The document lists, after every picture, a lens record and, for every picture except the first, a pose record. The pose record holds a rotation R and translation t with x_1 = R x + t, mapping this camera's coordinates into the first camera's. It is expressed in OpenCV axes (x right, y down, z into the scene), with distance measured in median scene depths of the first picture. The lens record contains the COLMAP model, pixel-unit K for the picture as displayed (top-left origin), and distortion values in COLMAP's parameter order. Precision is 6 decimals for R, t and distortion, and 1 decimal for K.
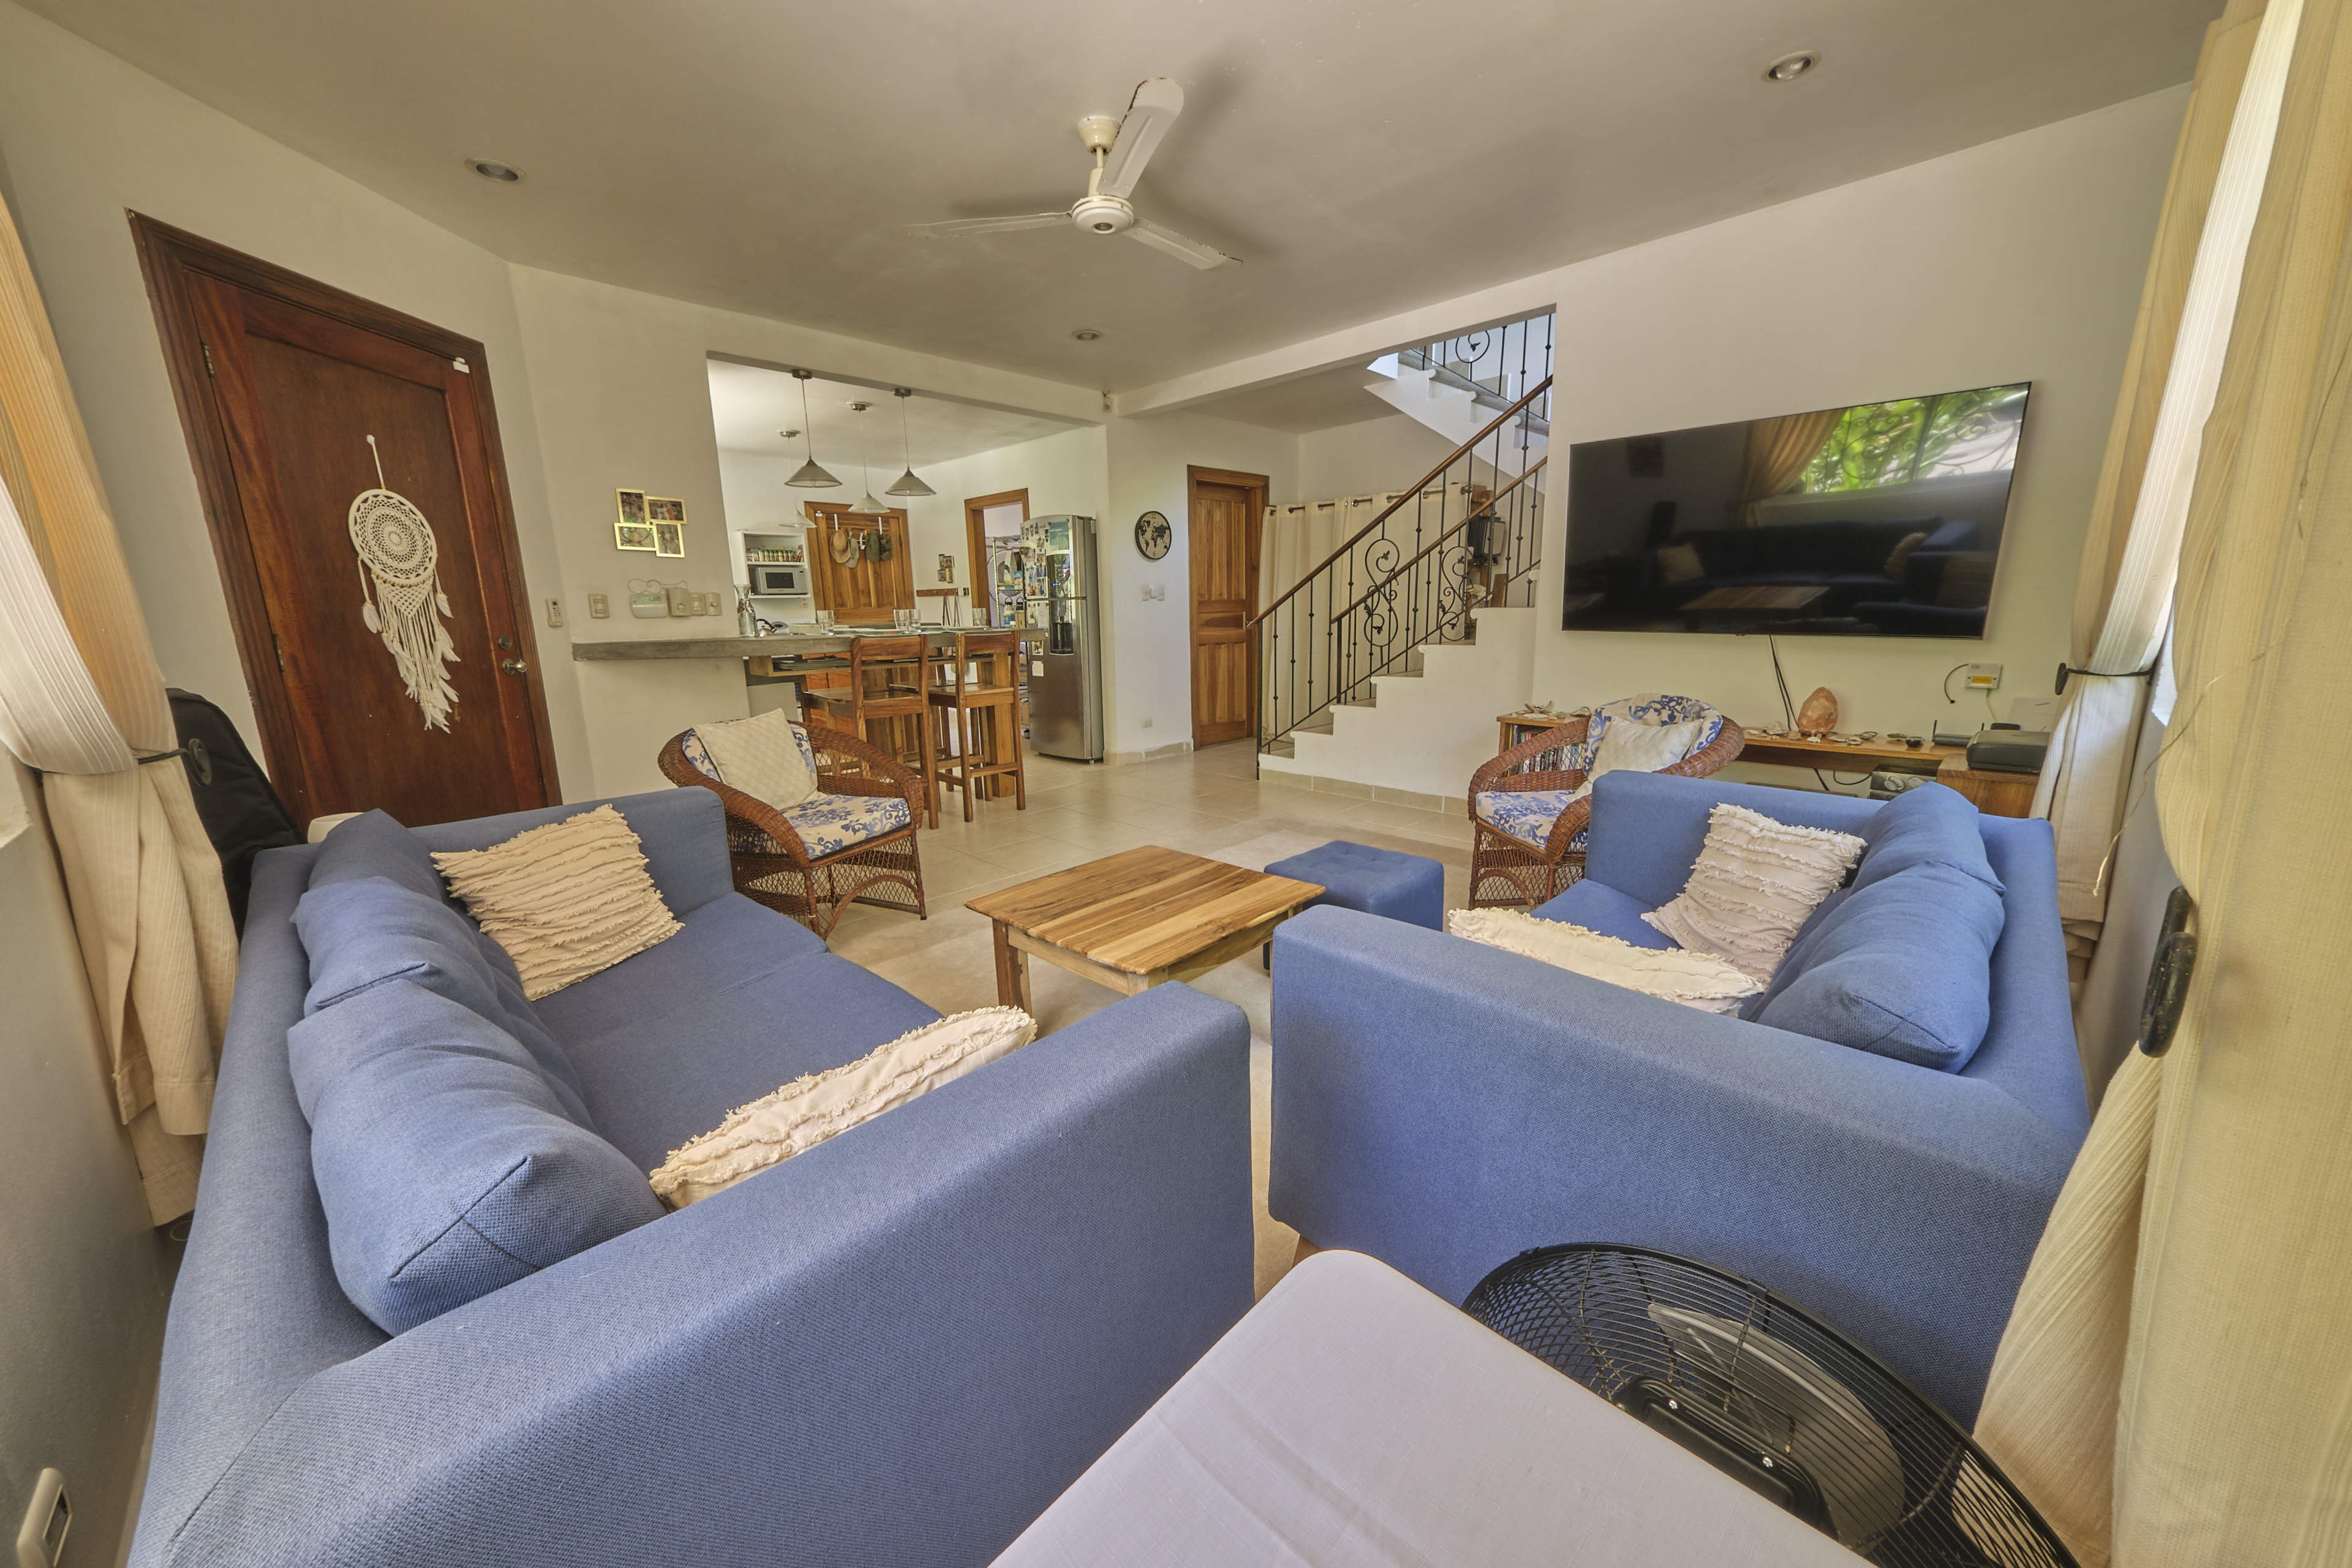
lens RADIAL K [[826.2, 0, 1181.4], [0, 826.2, 769.1], [0, 0, 1]] dist [0.011373, -0.000513]
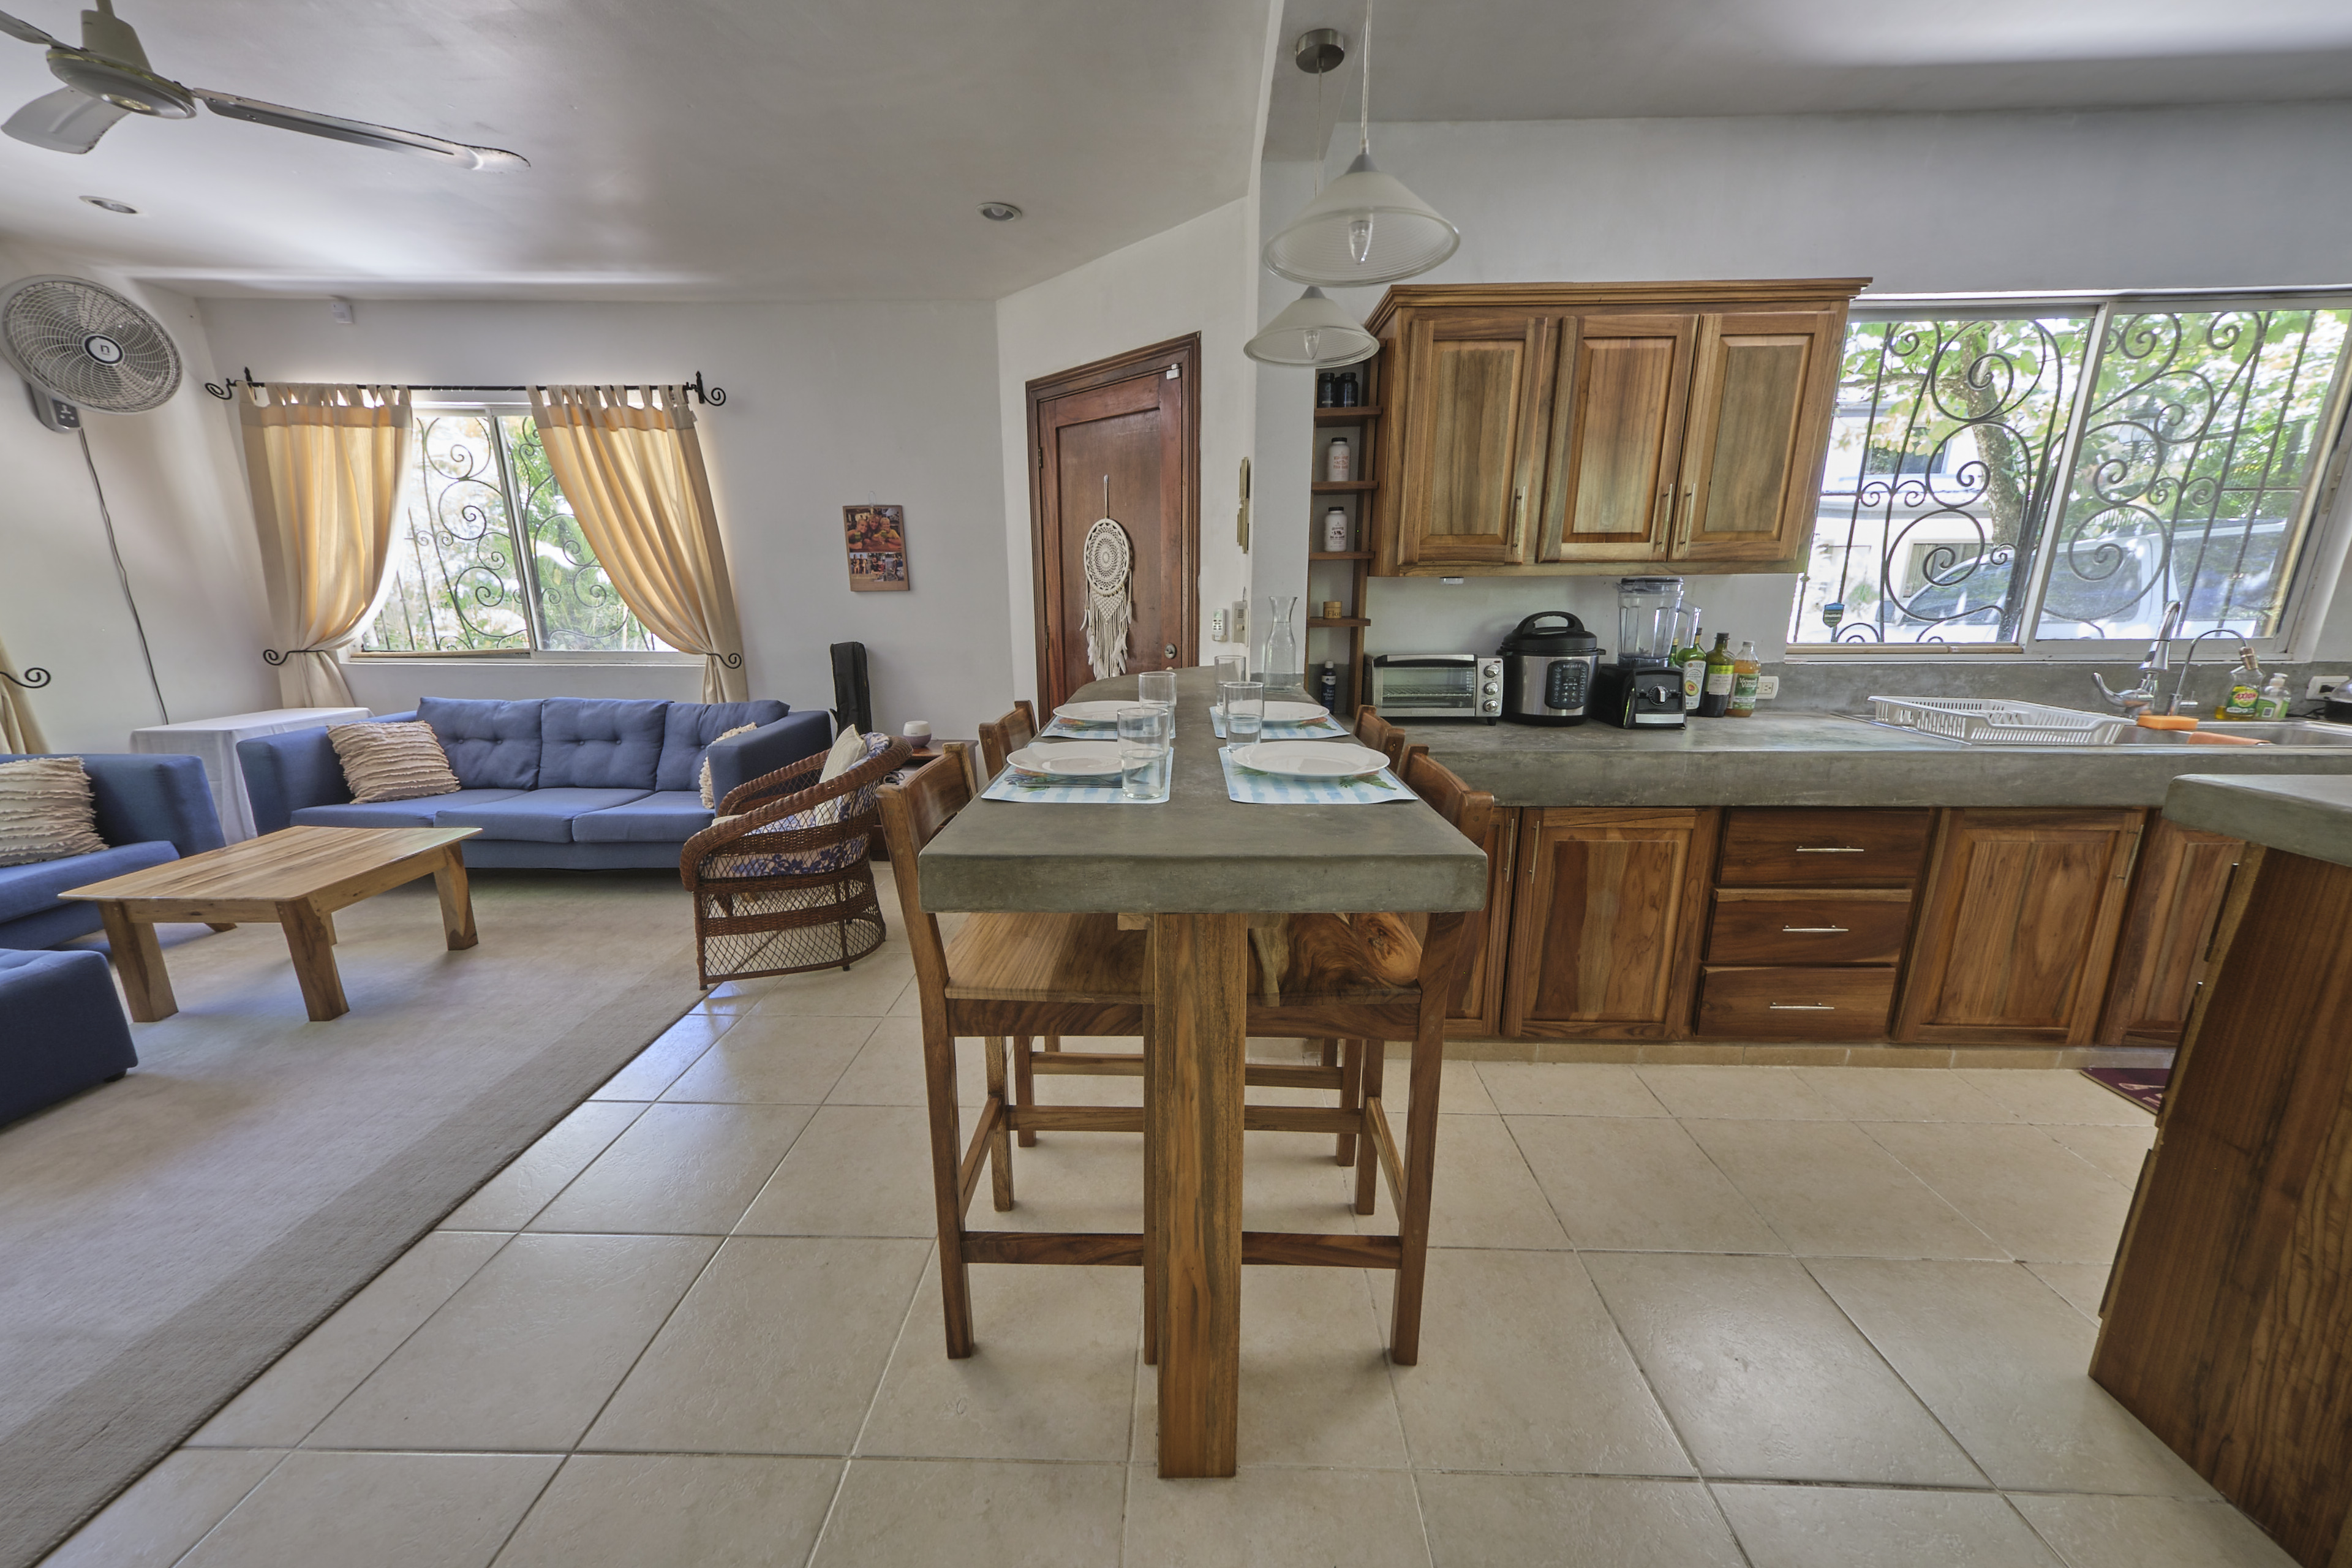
lens RADIAL K [[826.2, 0, 1178.9], [0, 826.2, 772.2], [0, 0, 1]] dist [0.011373, -0.000513]
pose [[-0.729094, 0.174205, -0.661872, -0.069138], [-0.122611, 0.918174, 0.376728, -0.213586], [0.673341, 0.355823, -0.648075, 0.924591]]
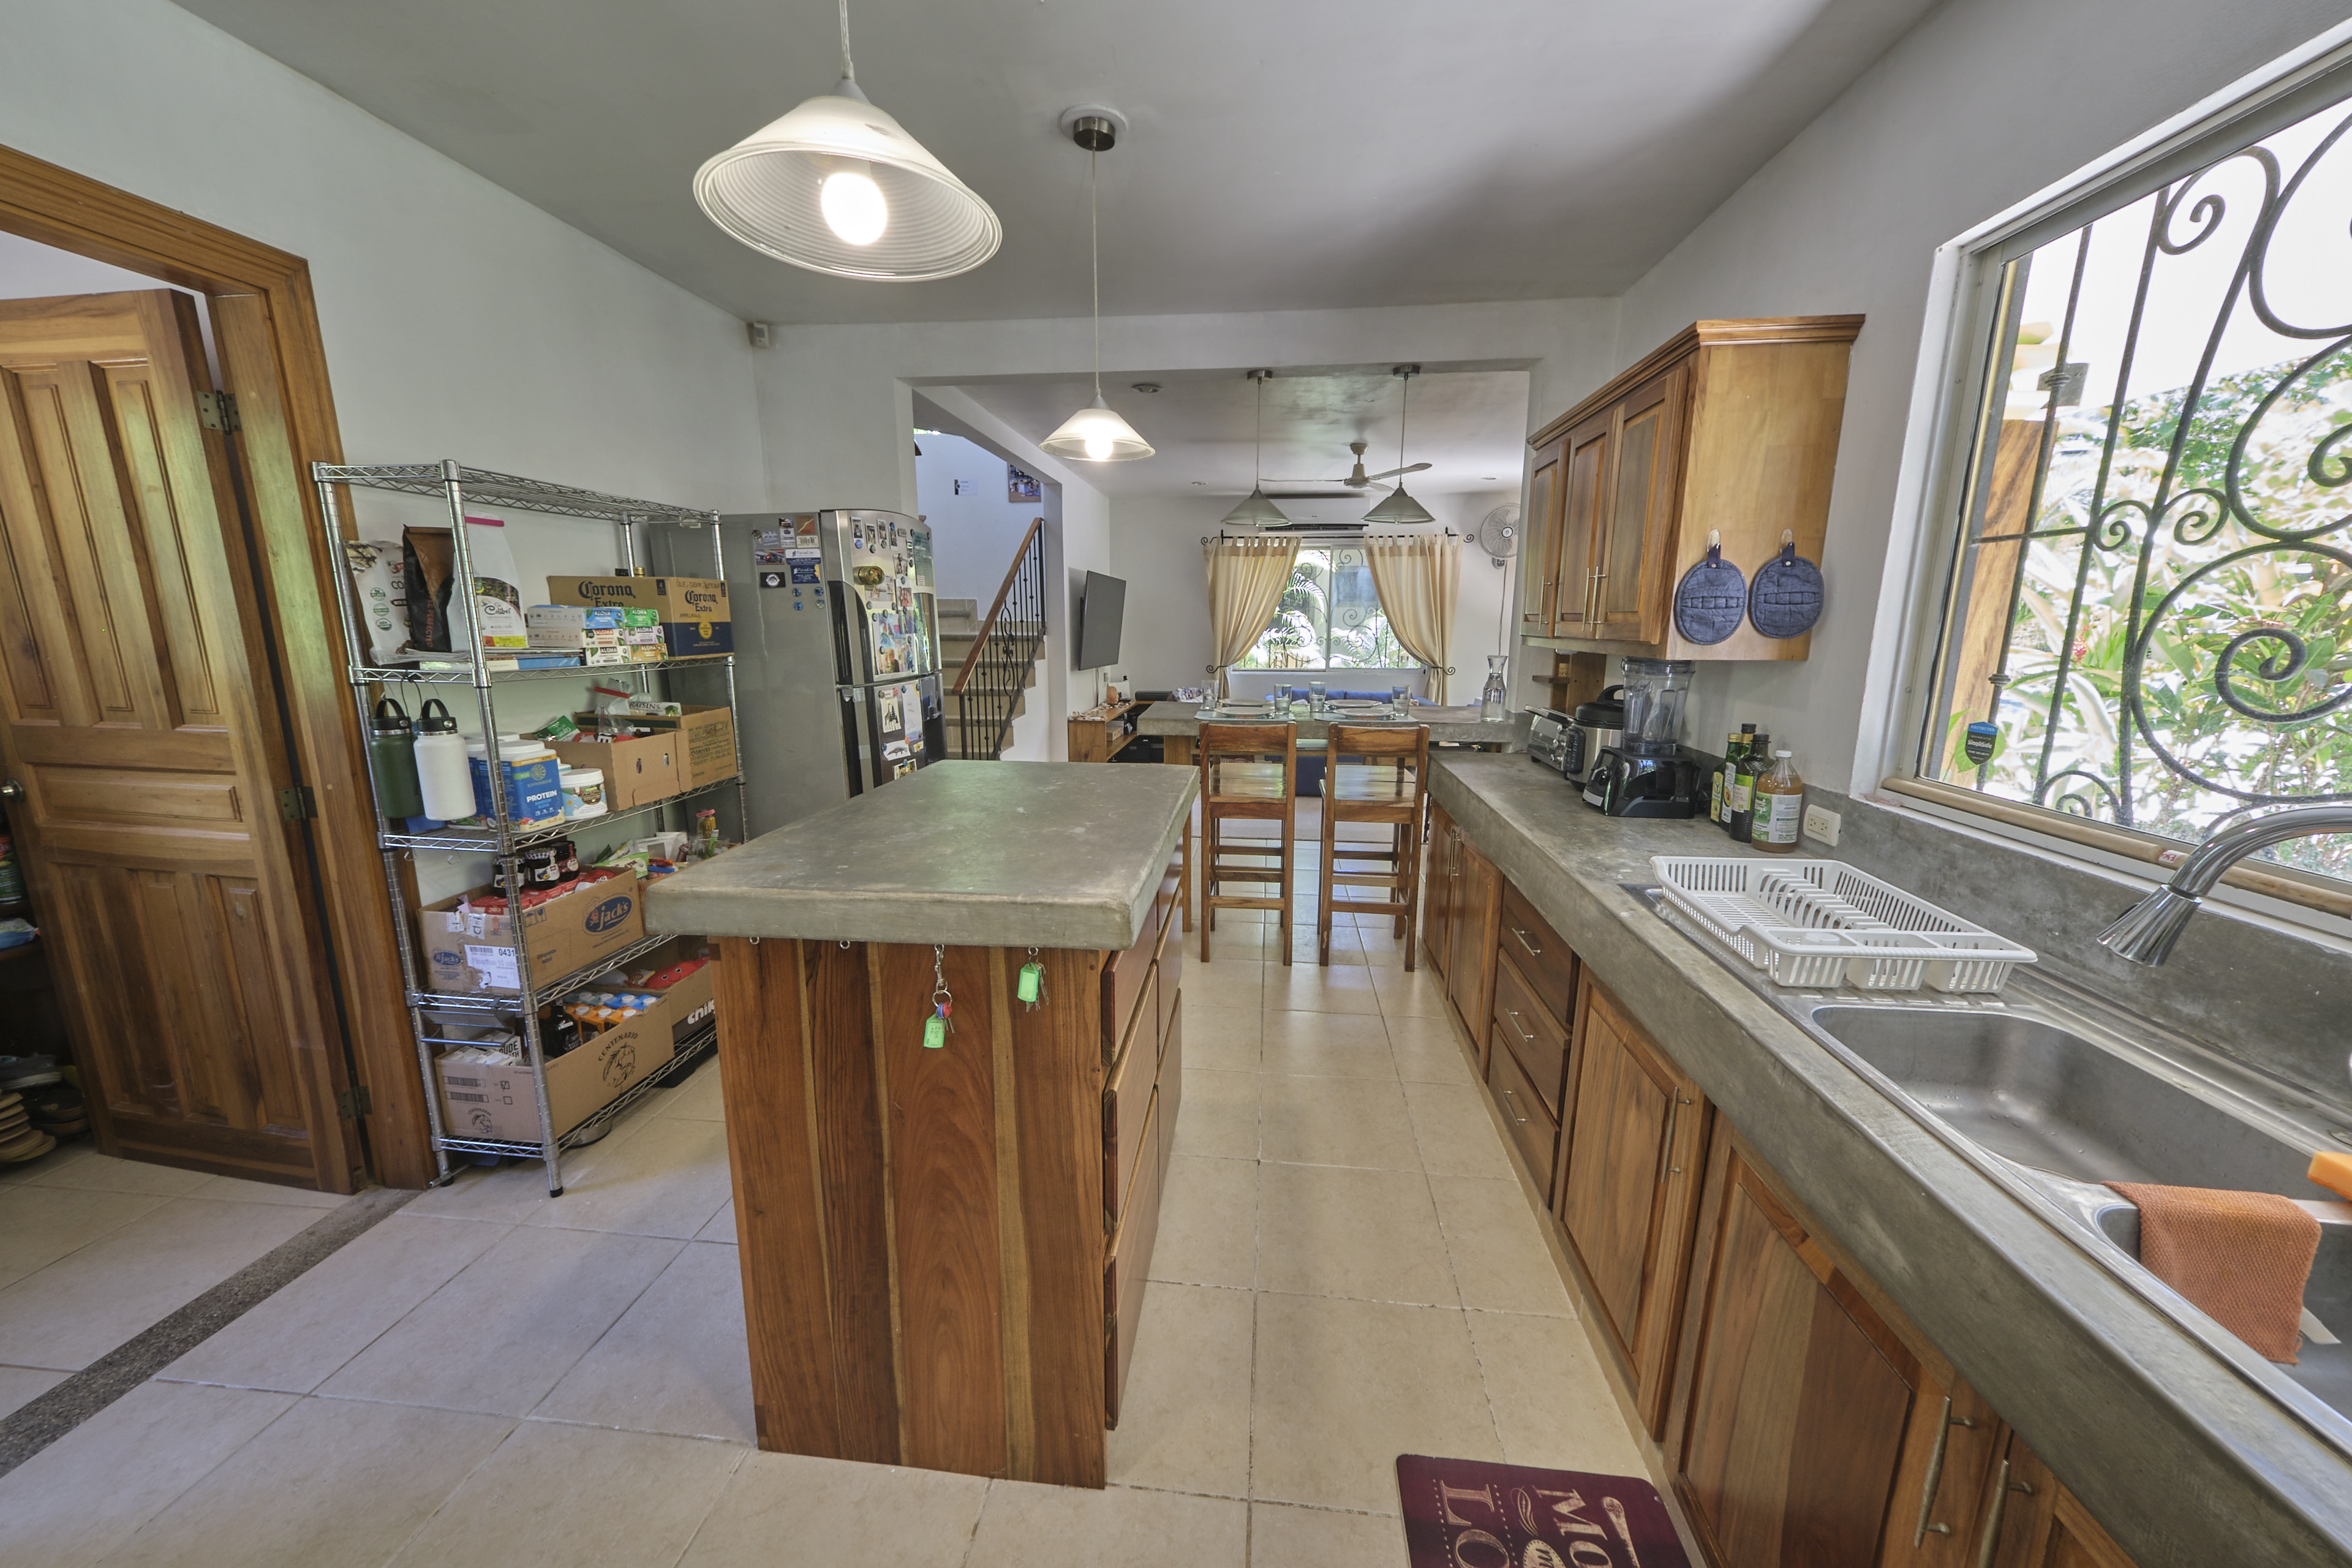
lens RADIAL K [[826.2, 0, 1182.9], [0, 826.2, 773.6], [0, 0, 1]] dist [0.011373, -0.000513]
pose [[-0.620404, -0.131451, 0.773188, -0.660296], [0.160249, 0.943808, 0.289043, -0.267919], [-0.767736, 0.303226, -0.564478, 1.167157]]
